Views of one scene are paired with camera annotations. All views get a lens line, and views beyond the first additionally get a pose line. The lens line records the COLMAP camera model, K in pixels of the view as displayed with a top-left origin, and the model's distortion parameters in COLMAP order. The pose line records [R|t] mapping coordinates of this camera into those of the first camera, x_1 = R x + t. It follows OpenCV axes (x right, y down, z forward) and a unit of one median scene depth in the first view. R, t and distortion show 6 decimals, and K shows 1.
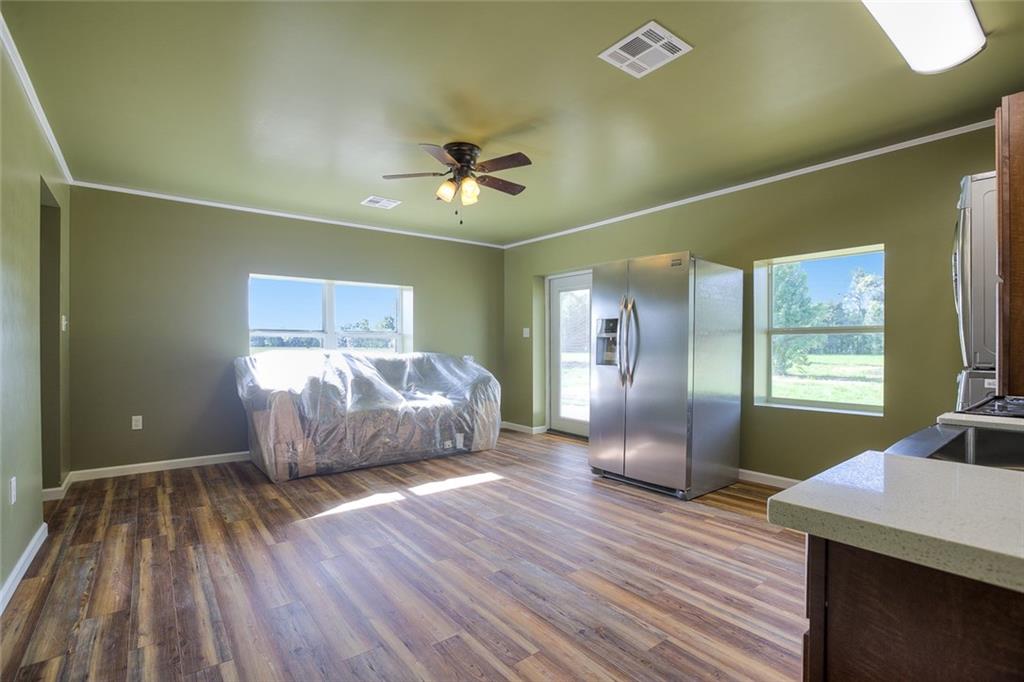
lens RADIAL K [[475.9, 0, 512.2], [0, 475.9, 346.8], [0, 0, 1]] dist [-0.017231, 0.000602]
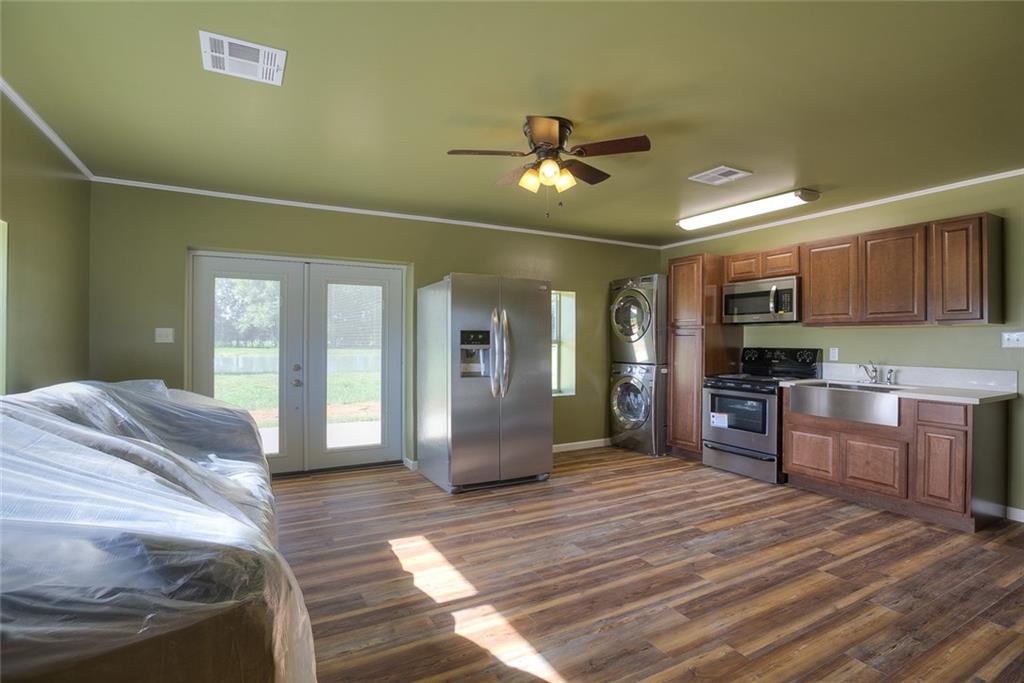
lens RADIAL K [[475.9, 0, 509.6], [0, 475.9, 343.9], [0, 0, 1]] dist [-0.017231, 0.000602]
pose [[0.159624, 0.007922, 0.987146, -1.061218], [-0.007241, 0.999950, -0.006854, -0.021680], [-0.987151, -0.006054, 0.159673, 1.111270]]
